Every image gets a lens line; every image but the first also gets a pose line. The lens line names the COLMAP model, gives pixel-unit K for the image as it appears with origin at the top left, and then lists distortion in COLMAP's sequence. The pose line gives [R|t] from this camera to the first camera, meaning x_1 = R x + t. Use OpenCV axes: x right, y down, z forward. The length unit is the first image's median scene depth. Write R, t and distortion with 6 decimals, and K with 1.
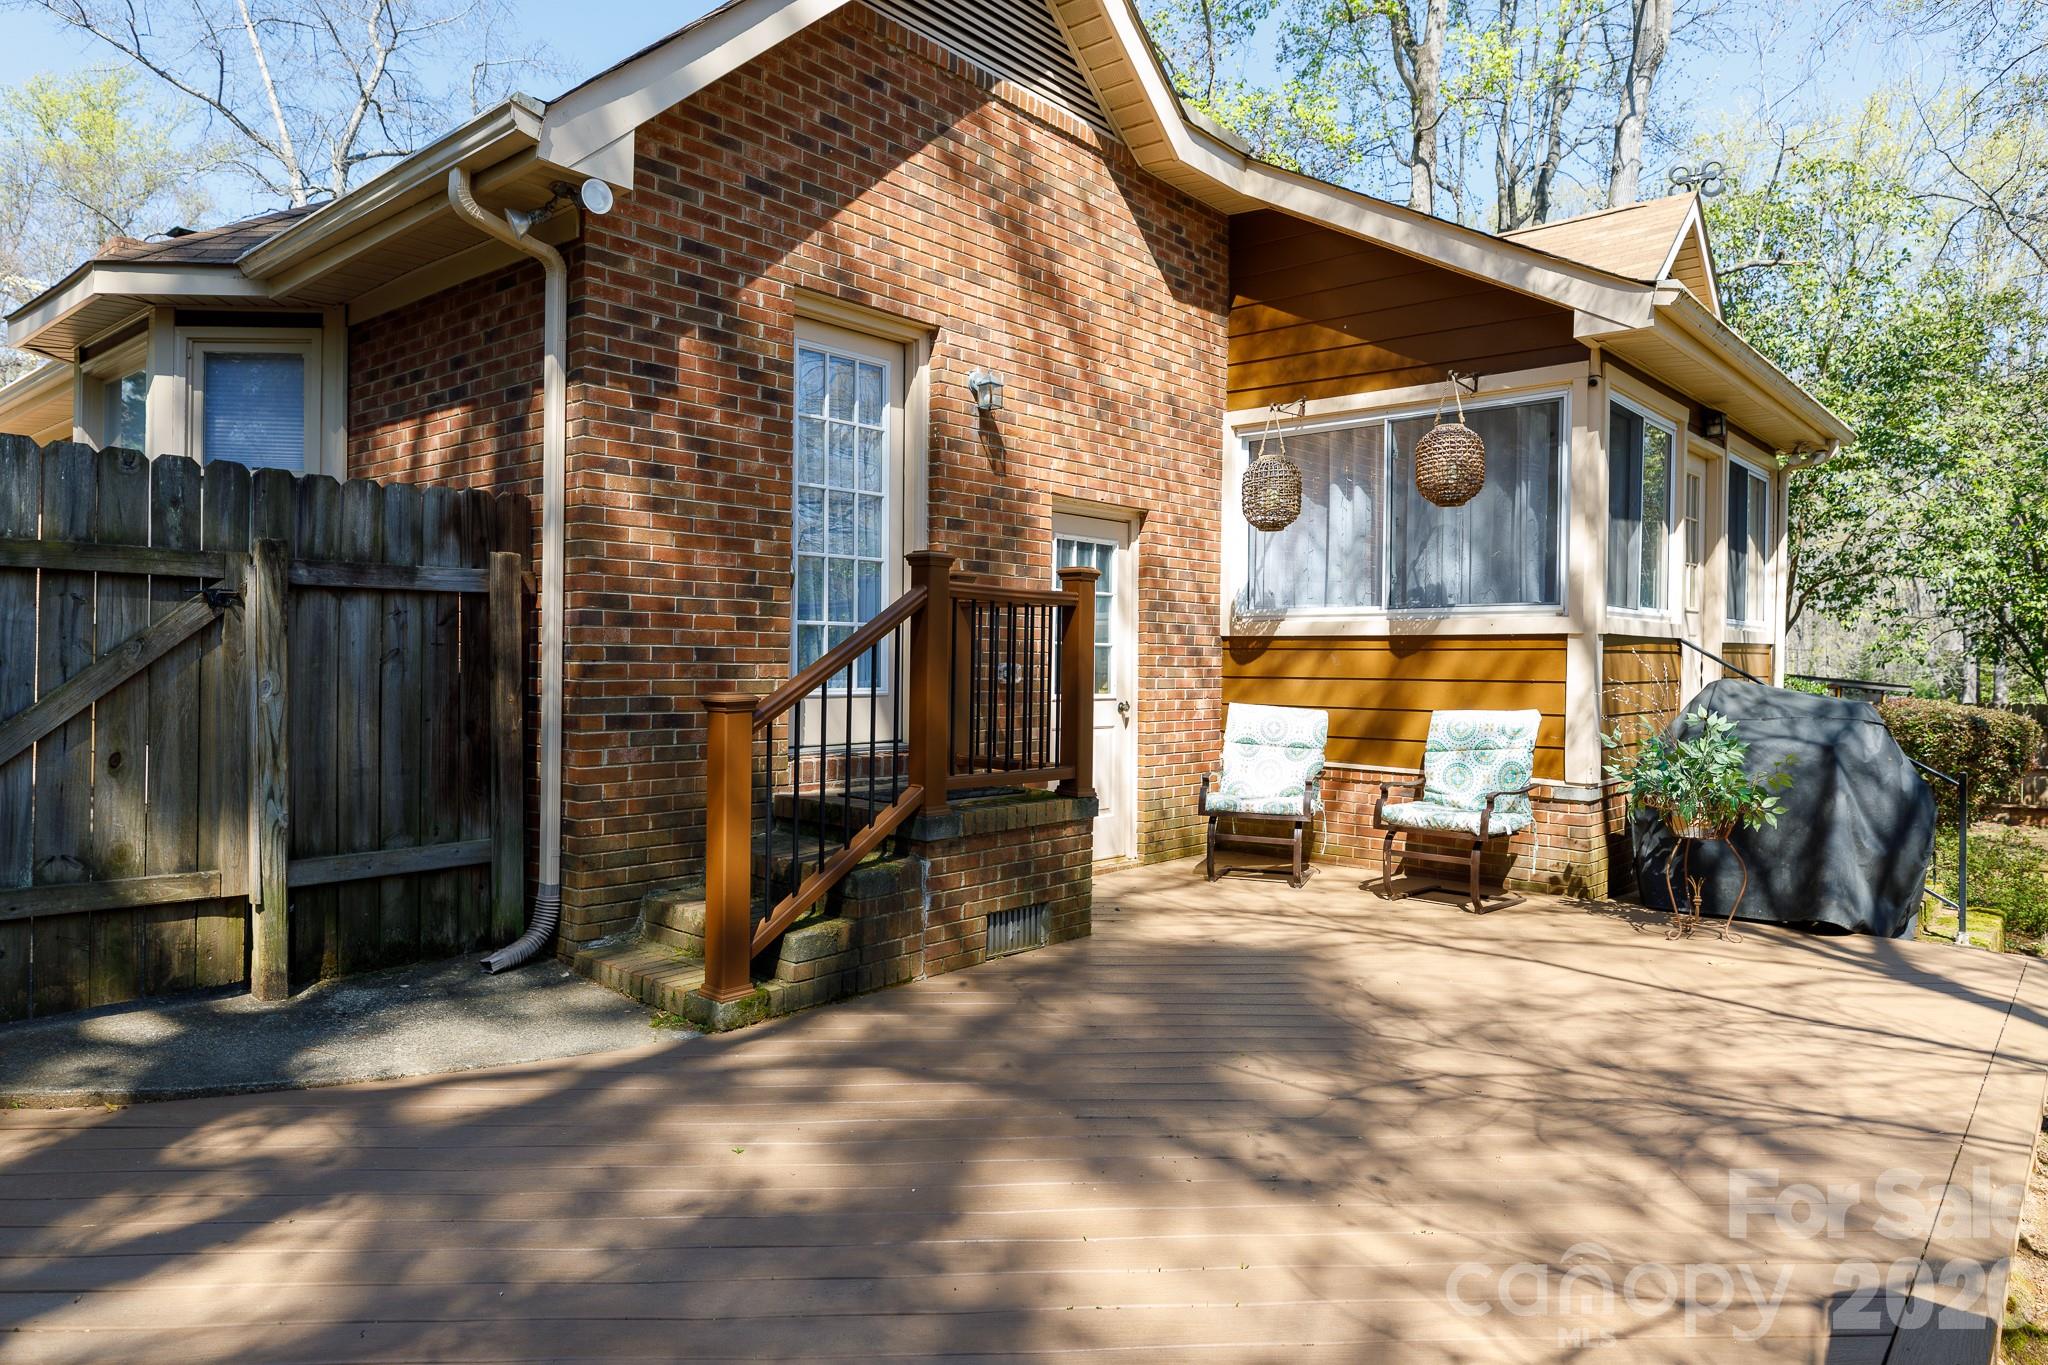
lens RADIAL K [[1260.4, 0, 1024.0], [0, 1260.4, 682.5], [0, 0, 1]] dist [0.003255, 0.001283]
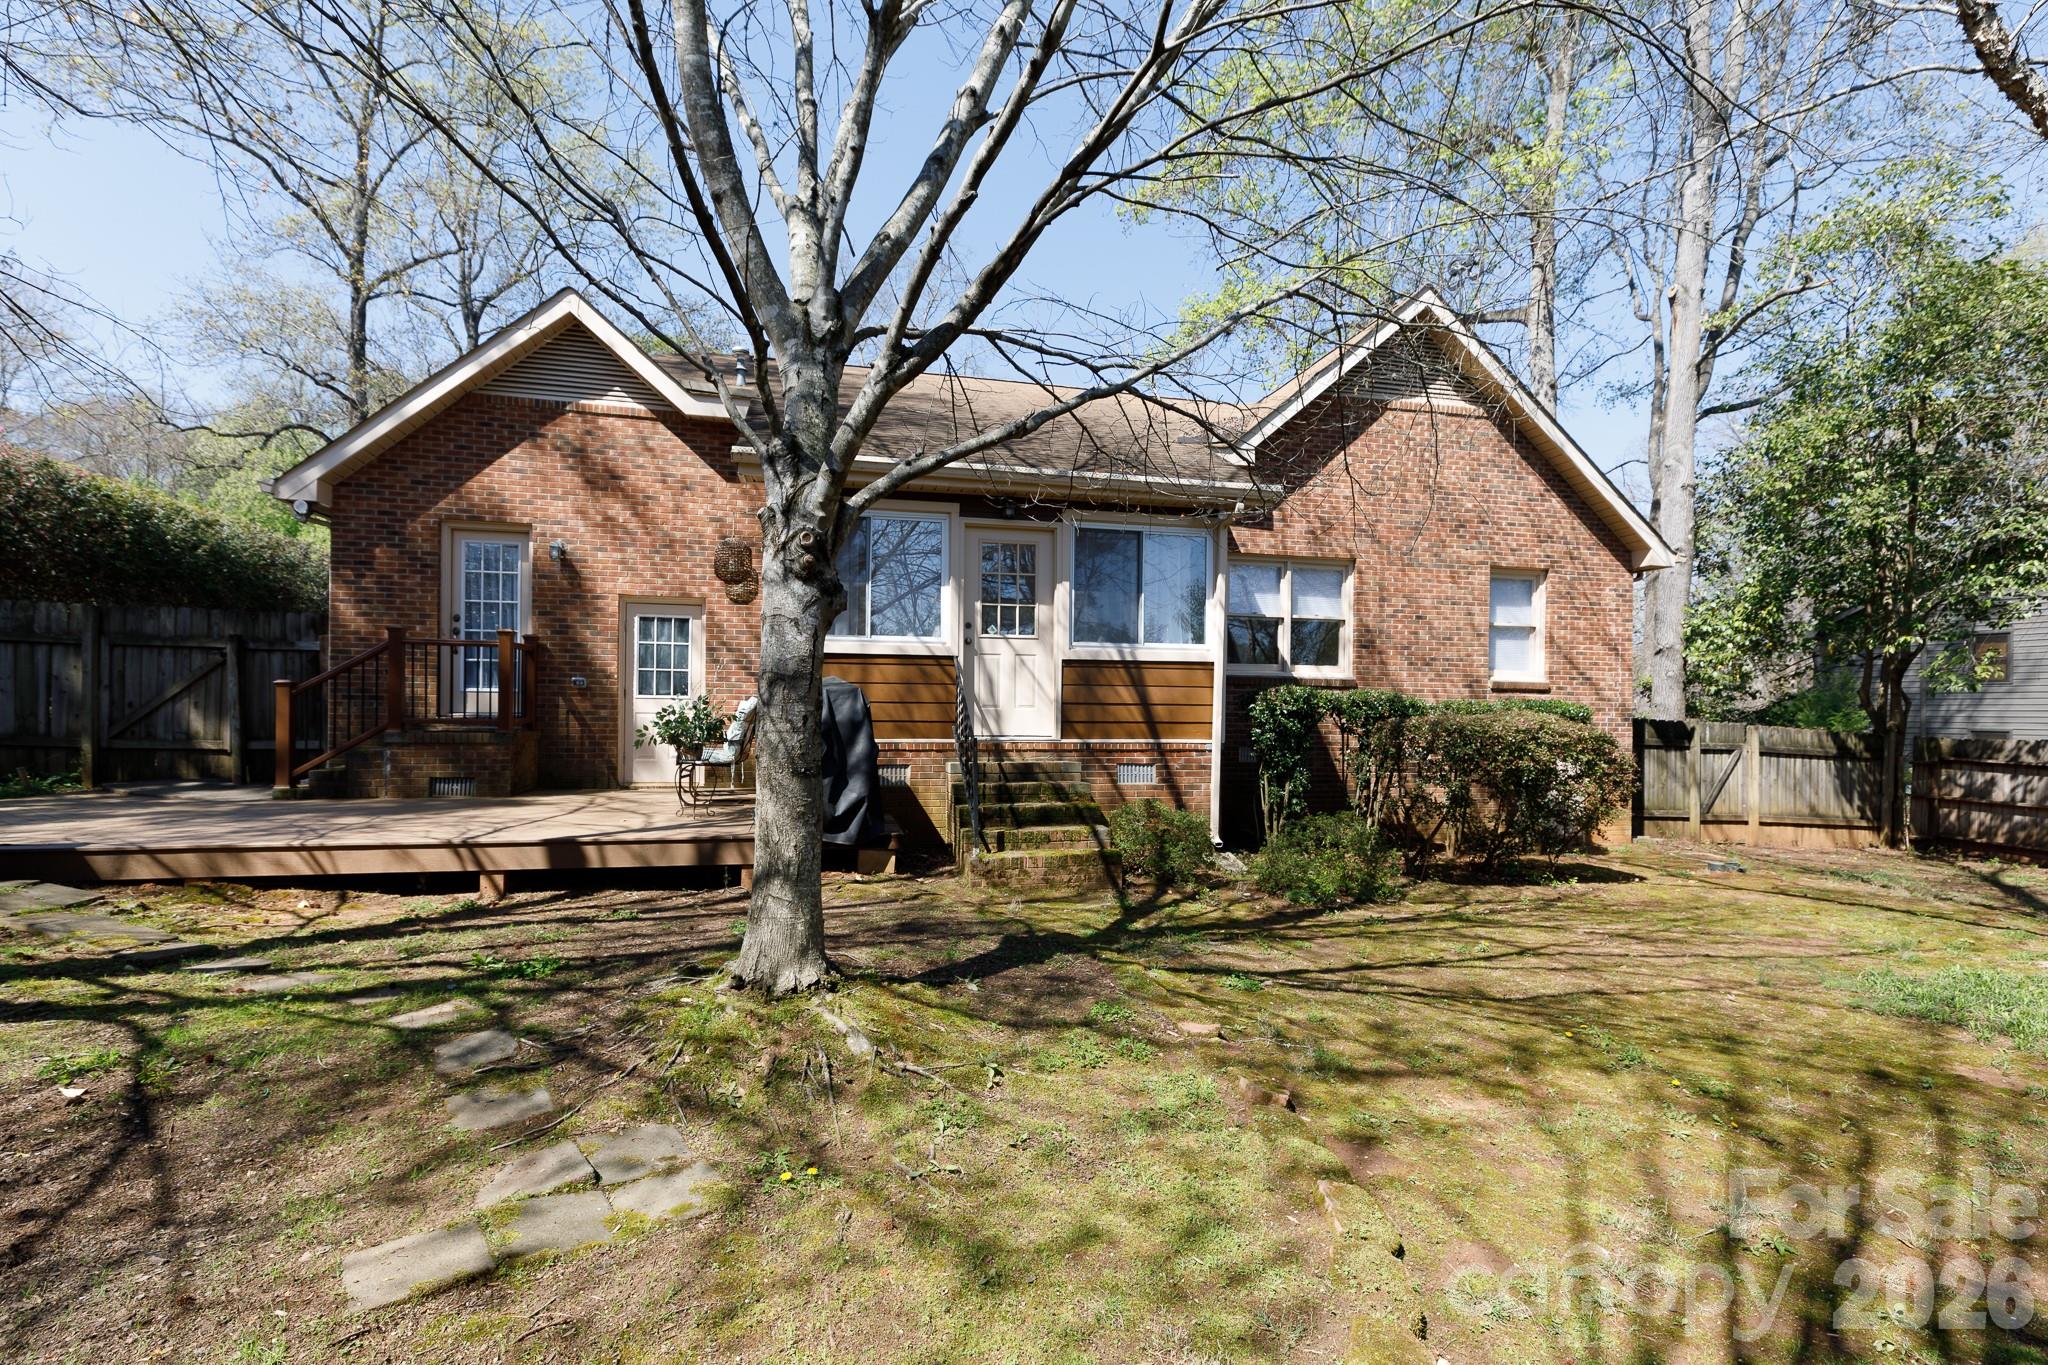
lens RADIAL K [[936.0, 0, 1023.7], [0, 936.0, 719.2], [0, 0, 1]] dist [-0.000252, 0.000232]
pose [[0.815567, -0.001617, -0.578660, 1.598211], [-0.012284, 0.999722, -0.020106, 0.081301], [0.578532, 0.023507, 0.815321, 0.180542]]
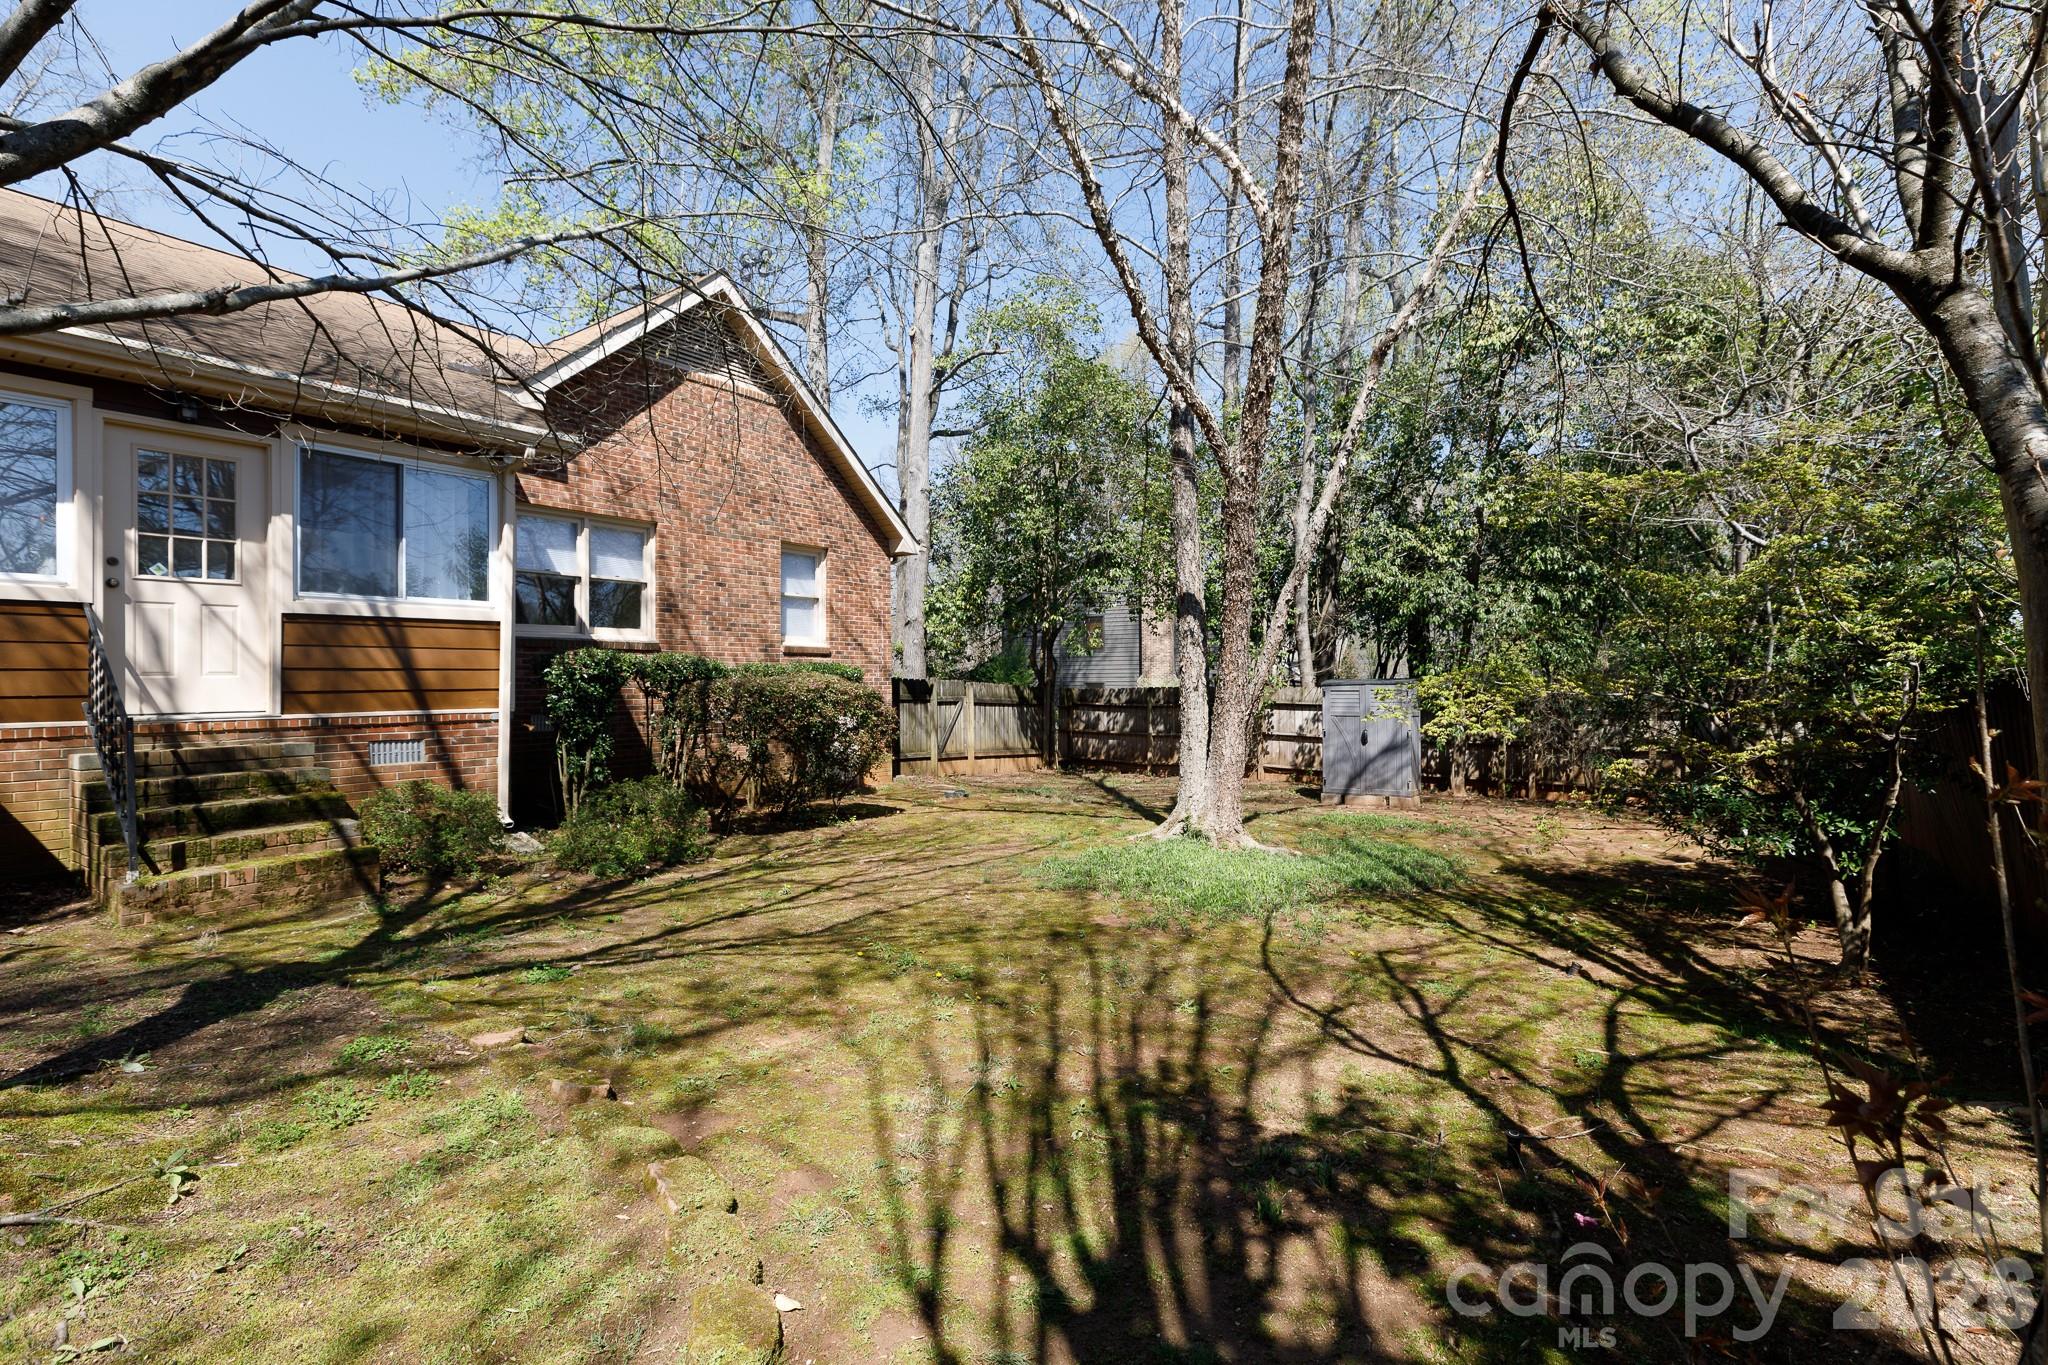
lens RADIAL K [[916.5, 0, 1023.9], [0, 916.5, 670.0], [0, 0, 1]] dist [0.006244, -0.000809]
pose [[0.994064, -0.018600, 0.107193, 1.583936], [0.021943, 0.999306, -0.030090, 0.081594], [-0.106559, 0.032263, 0.993783, 0.188939]]
